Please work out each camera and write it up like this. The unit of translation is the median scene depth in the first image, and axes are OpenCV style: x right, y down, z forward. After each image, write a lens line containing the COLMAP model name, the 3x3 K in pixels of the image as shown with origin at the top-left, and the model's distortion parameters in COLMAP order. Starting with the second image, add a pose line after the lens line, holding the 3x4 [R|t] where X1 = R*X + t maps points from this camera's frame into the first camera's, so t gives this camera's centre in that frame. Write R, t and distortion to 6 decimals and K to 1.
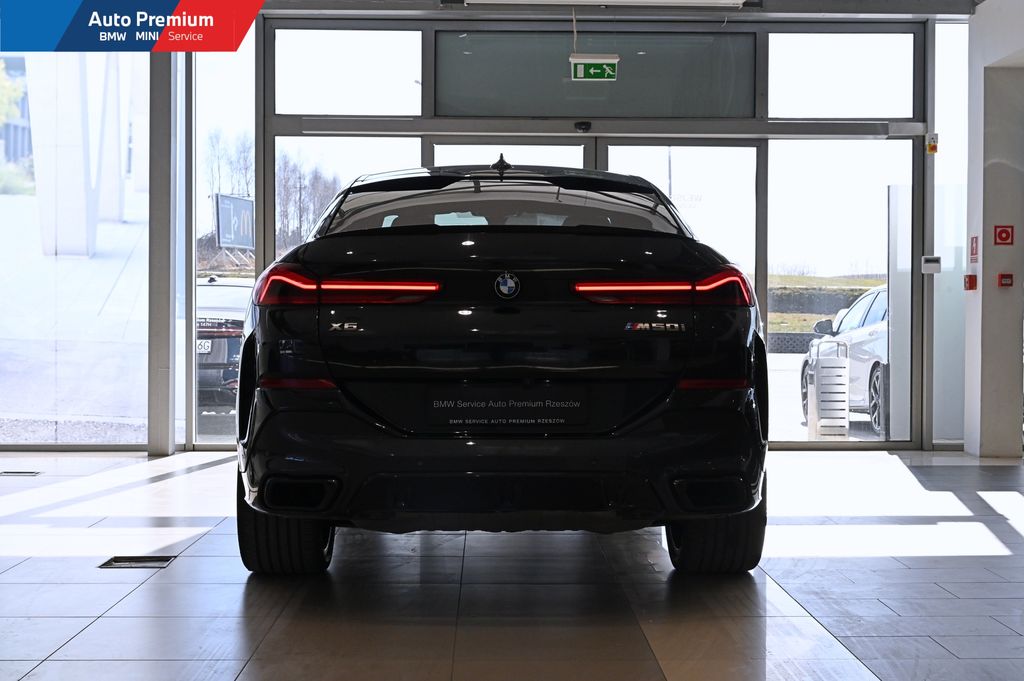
lens RADIAL K [[1433.9, 0, 512.0], [0, 1433.9, 340.5], [0, 0, 1]] dist [-0.002294, -0.007760]
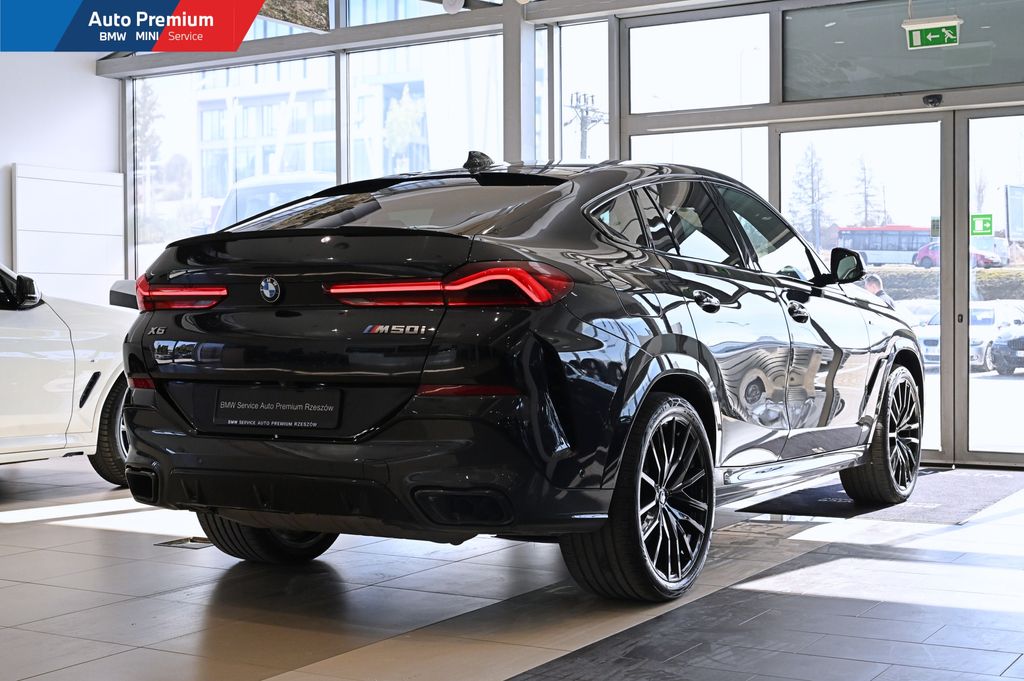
lens RADIAL K [[1475.0, 0, 512.0], [0, 1475.0, 340.5], [0, 0, 1]] dist [-0.003184, -0.063577]
pose [[0.848824, -0.000664, -0.528676, 0.316849], [0.000556, 1.000000, -0.000363, -0.000794], [0.528676, 0.000014, 0.848824, 0.093520]]
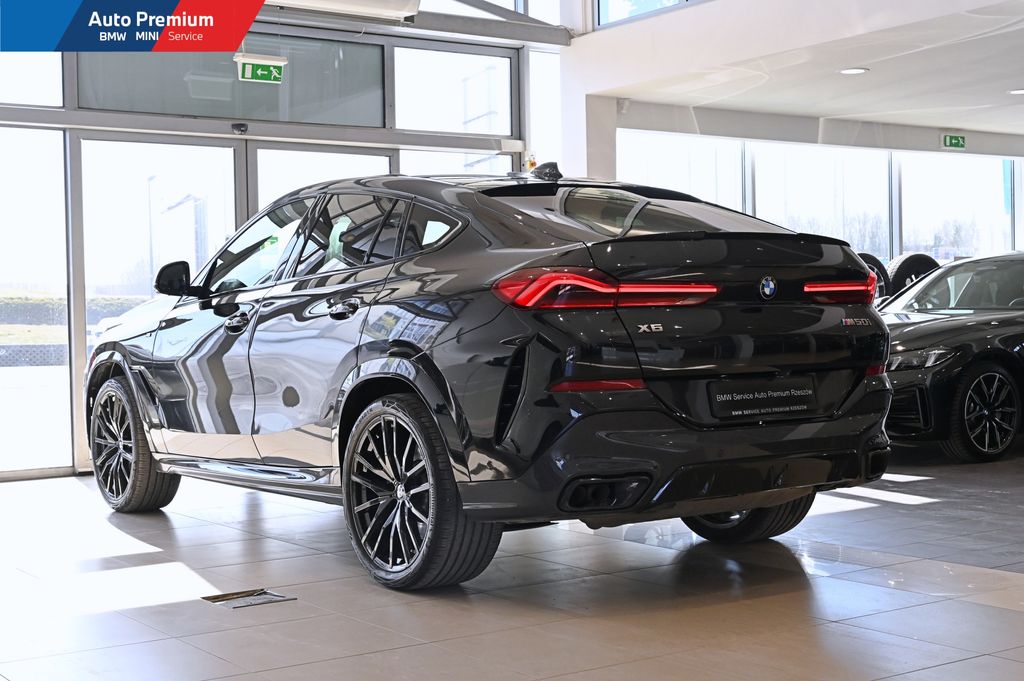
lens RADIAL K [[1475.0, 0, 512.0], [0, 1475.0, 340.5], [0, 0, 1]] dist [-0.003184, -0.063577]
pose [[0.828326, -0.028608, 0.559516, -0.367194], [0.032470, 0.999468, 0.003033, -0.003299], [-0.559305, 0.015655, 0.828814, 0.077204]]
